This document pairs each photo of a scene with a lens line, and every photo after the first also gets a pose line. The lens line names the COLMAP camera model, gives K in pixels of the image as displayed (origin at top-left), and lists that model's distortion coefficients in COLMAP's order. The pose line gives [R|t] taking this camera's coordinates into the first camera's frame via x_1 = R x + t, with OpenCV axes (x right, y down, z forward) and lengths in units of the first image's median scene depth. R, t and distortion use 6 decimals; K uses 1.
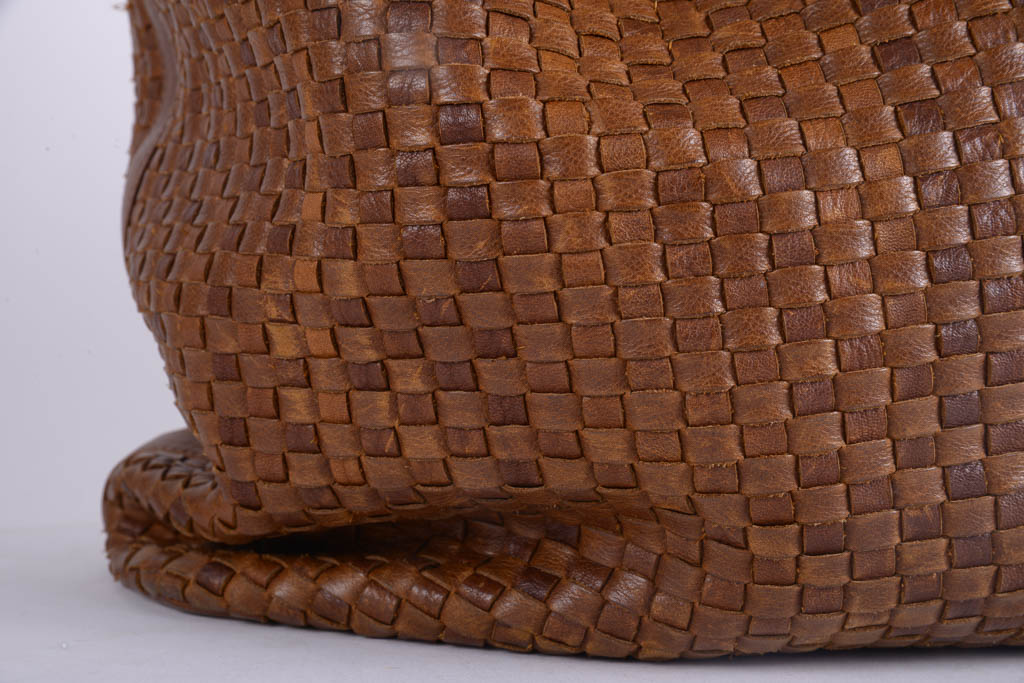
lens RADIAL K [[1903.7, 0, 512.0], [0, 1903.7, 341.5], [0, 0, 1]] dist [-0.037861, 0.349958]
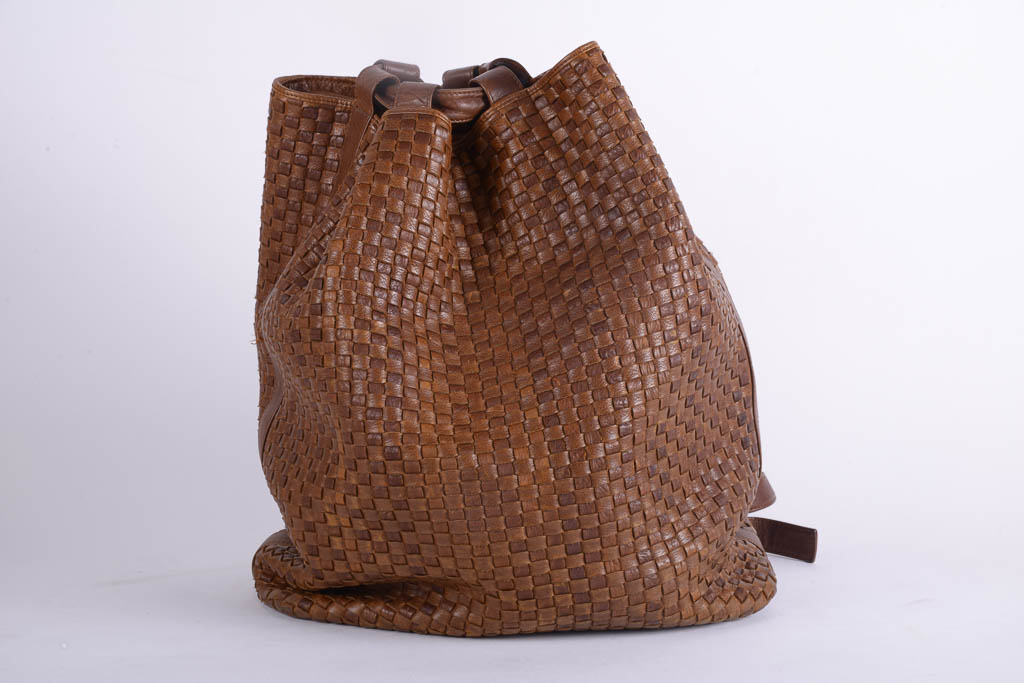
lens RADIAL K [[1903.7, 0, 512.0], [0, 1903.7, 341.5], [0, 0, 1]] dist [-0.037861, 0.349958]
pose [[0.999764, -0.011946, -0.018133, 0.189931], [0.012598, 0.999262, 0.036299, -0.354045], [0.017686, -0.036519, 0.999176, -1.703520]]
